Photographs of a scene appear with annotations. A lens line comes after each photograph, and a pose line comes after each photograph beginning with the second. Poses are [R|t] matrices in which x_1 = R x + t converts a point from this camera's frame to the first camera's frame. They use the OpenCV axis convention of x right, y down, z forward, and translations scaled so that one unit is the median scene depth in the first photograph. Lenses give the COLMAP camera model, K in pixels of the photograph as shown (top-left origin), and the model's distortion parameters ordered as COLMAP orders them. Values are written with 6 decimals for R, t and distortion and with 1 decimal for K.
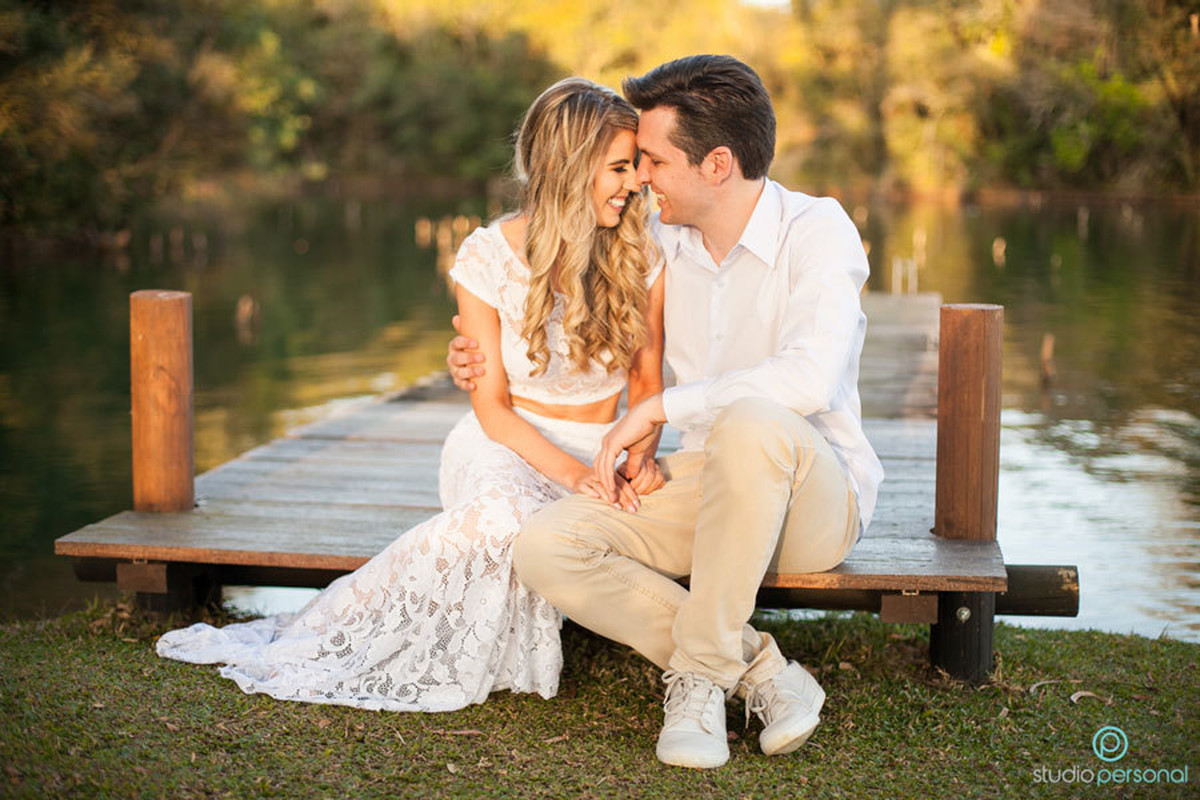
lens RADIAL K [[1852.9, 0, 603.4], [0, 1852.9, 382.1], [0, 0, 1]] dist [-0.115751, 0.017807]
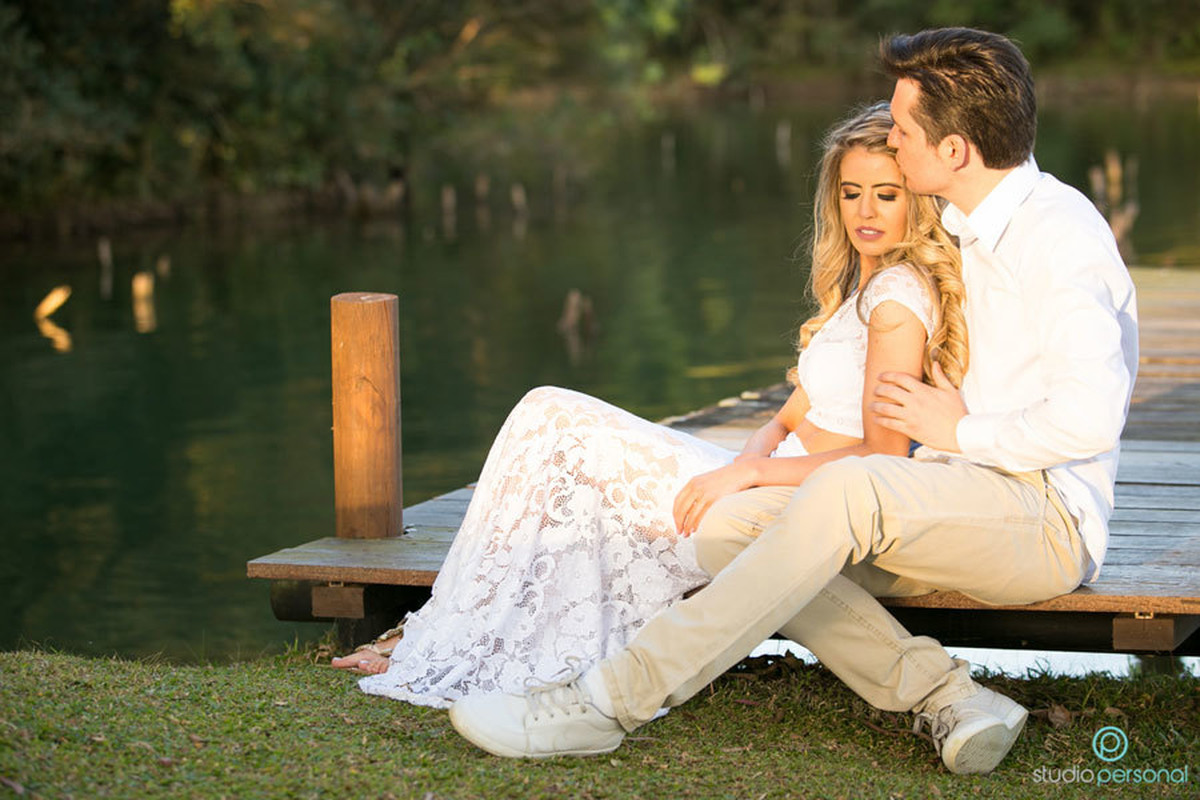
lens RADIAL K [[3325.0, 0, 600.0], [0, 3325.0, 400.0], [0, 0, 1]] dist [0.118445, -8.397283]
pose [[0.980070, -0.004345, -0.198603, 0.215183], [0.002461, 0.999950, -0.009732, 0.020768], [0.198635, 0.009050, 0.980032, -0.630187]]
